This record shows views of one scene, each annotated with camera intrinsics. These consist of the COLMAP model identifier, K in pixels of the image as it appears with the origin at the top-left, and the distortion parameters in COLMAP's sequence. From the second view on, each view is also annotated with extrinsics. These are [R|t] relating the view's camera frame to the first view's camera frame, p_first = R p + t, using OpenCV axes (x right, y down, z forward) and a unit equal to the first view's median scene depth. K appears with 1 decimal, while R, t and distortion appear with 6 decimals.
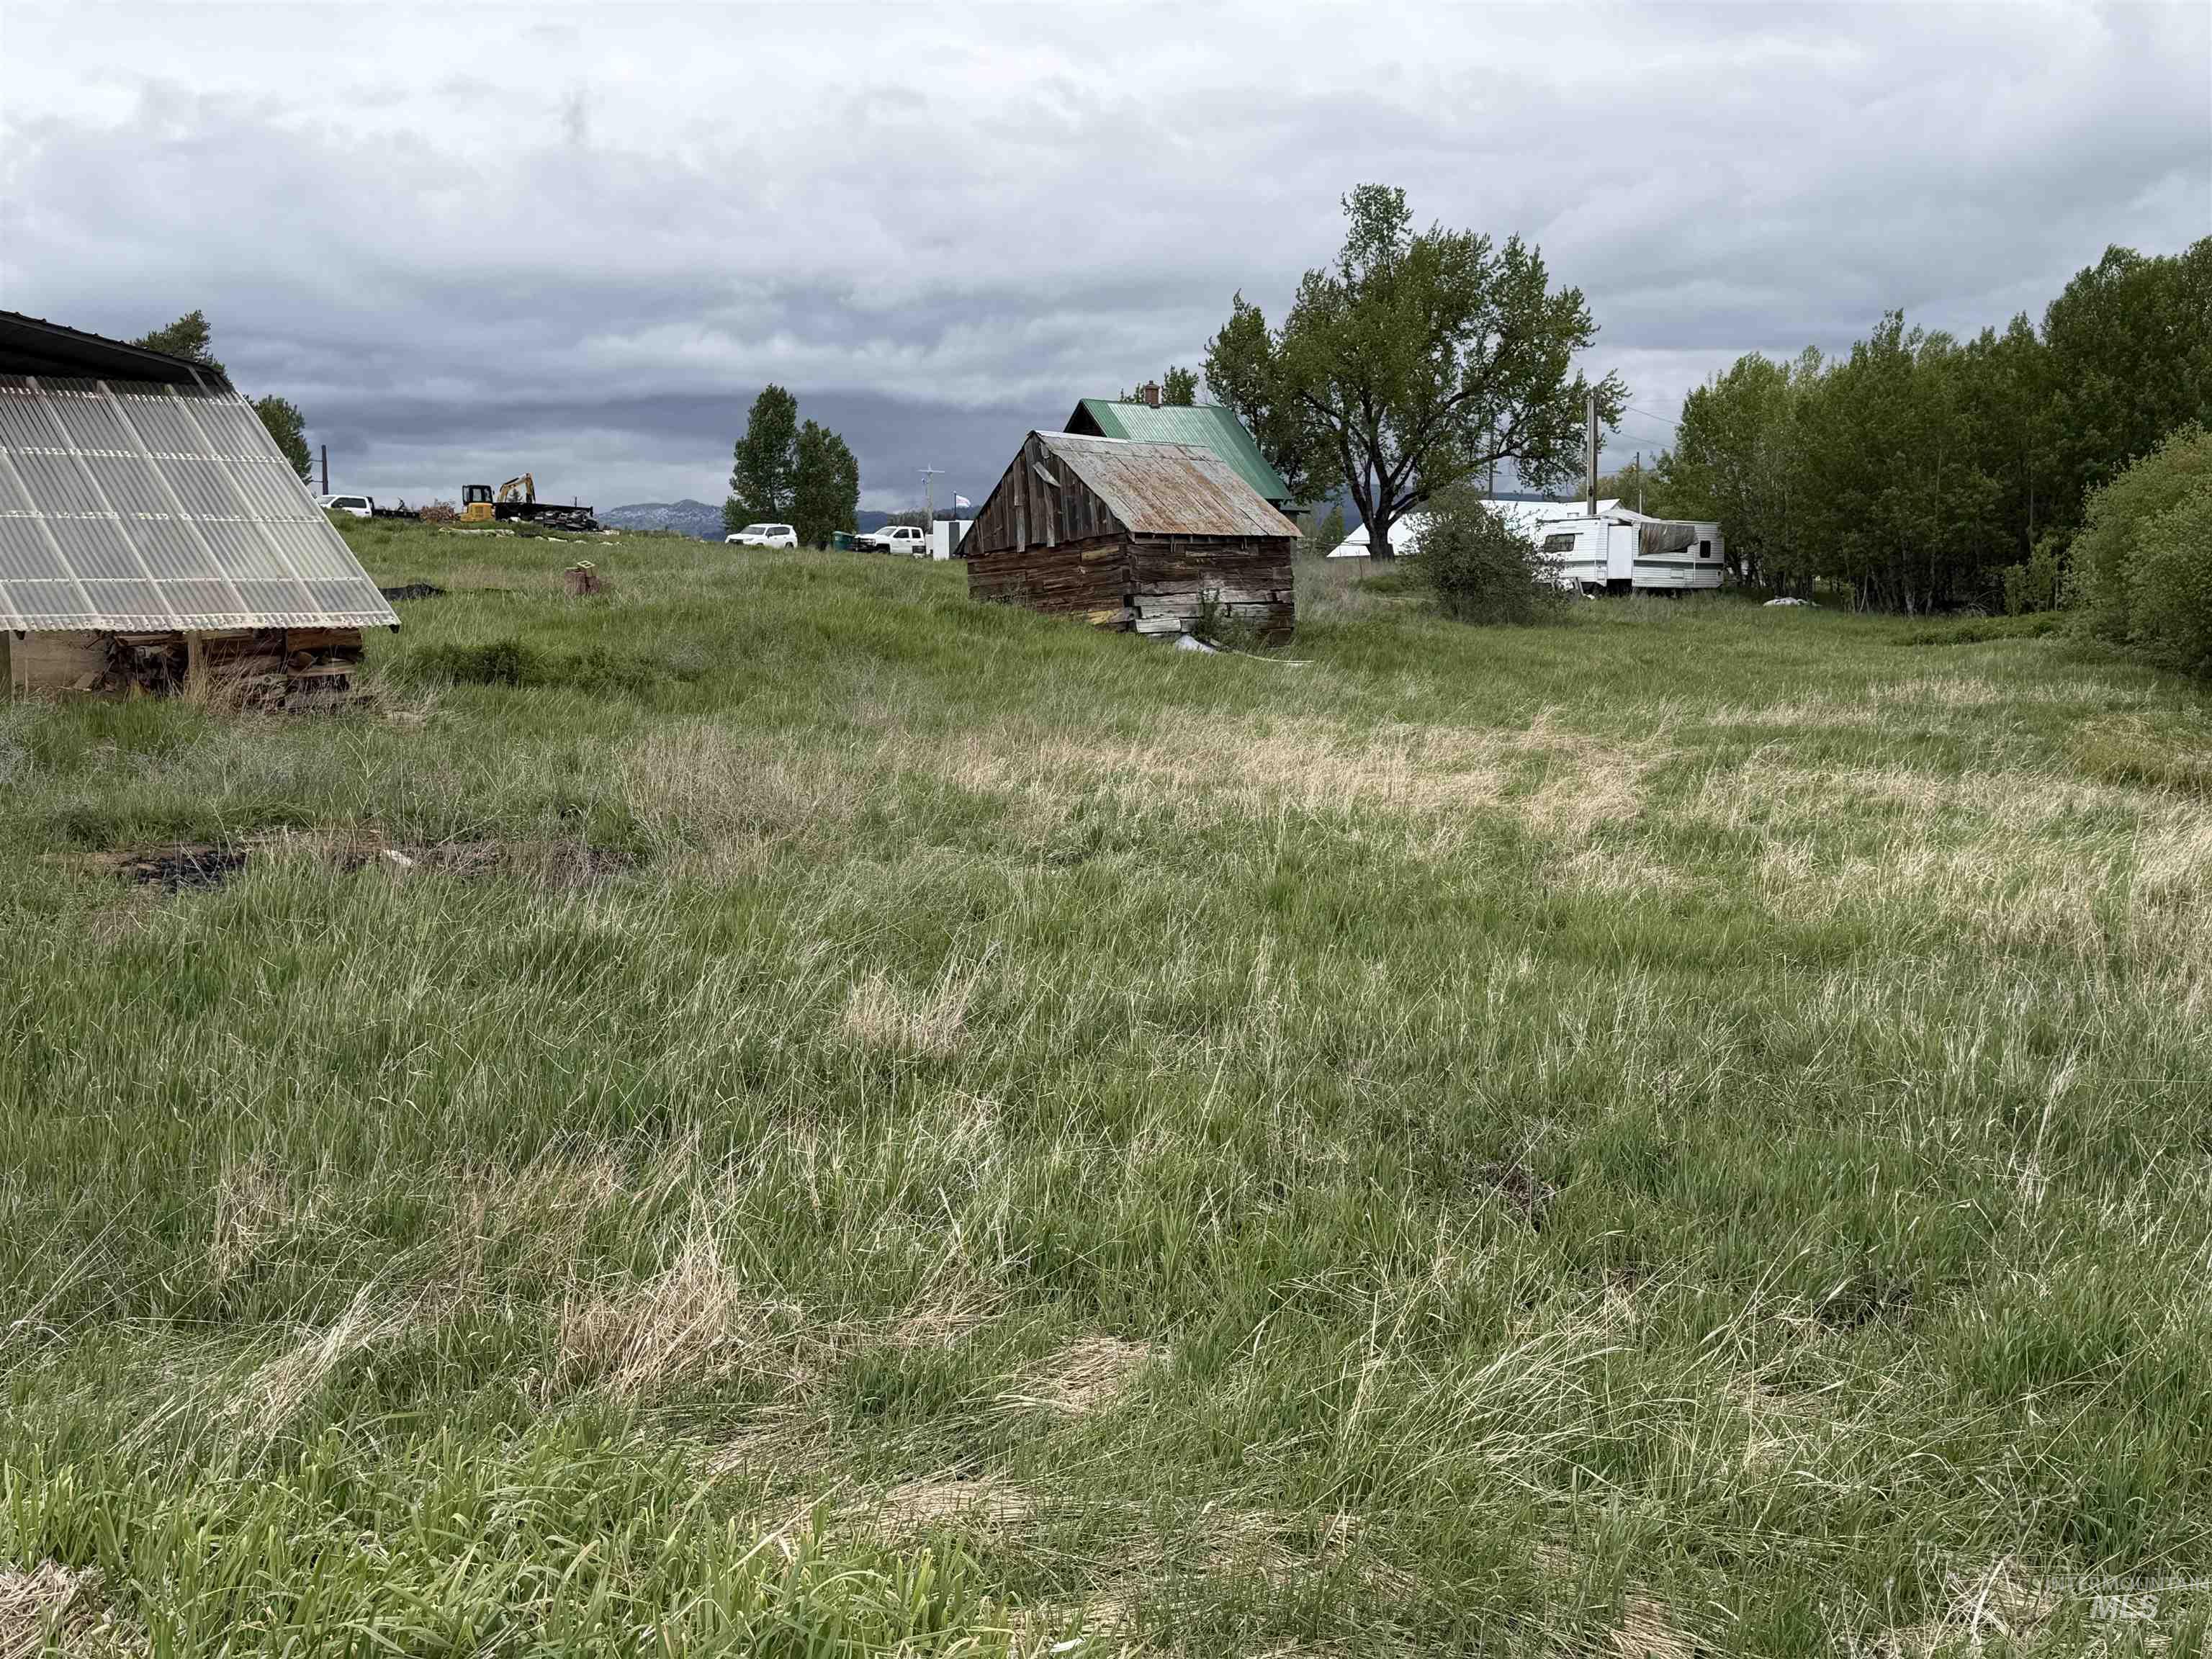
lens RADIAL K [[2493.9, 0, 1100.9], [0, 2493.9, 829.6], [0, 0, 1]] dist [0.254177, 0.000000]
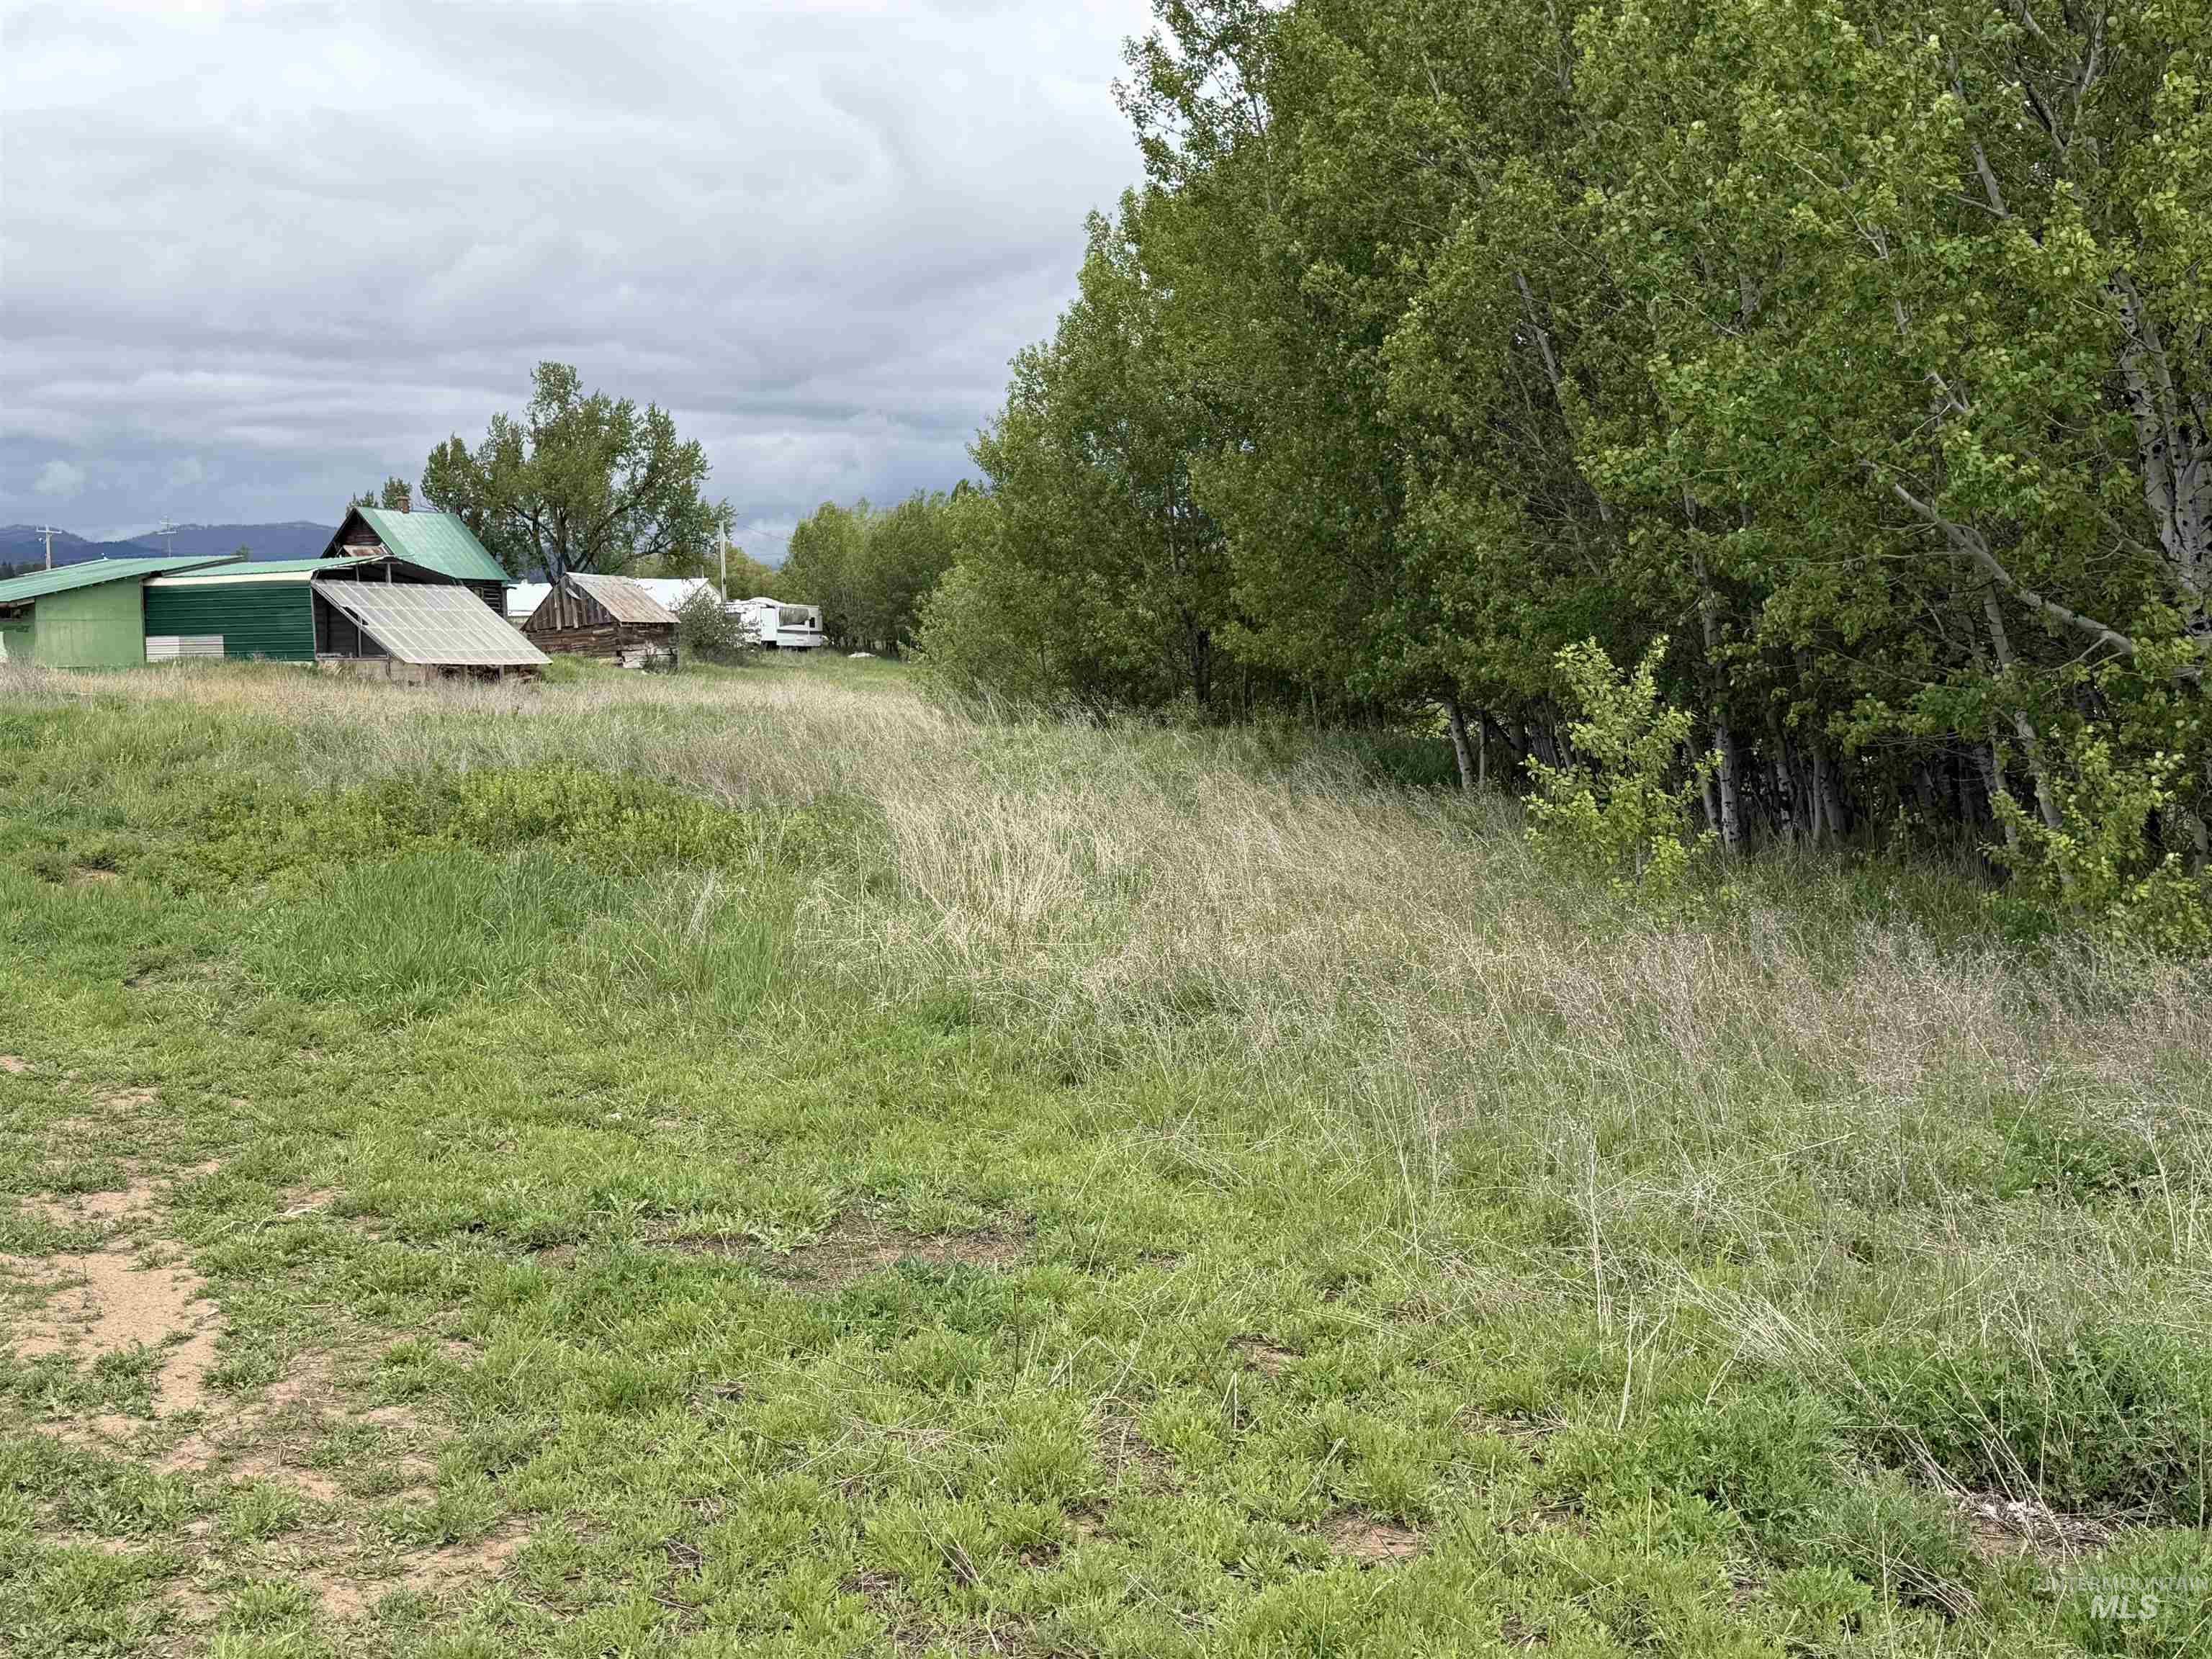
lens RADIAL K [[2493.9, 0, 1108.4], [0, 2493.9, 831.8], [0, 0, 1]] dist [0.254177, 0.000000]
pose [[0.923128, -0.036013, 0.382802, -0.158792], [0.043733, 0.998977, -0.011480, 0.038442], [-0.381997, 0.027339, 0.923759, -0.423660]]
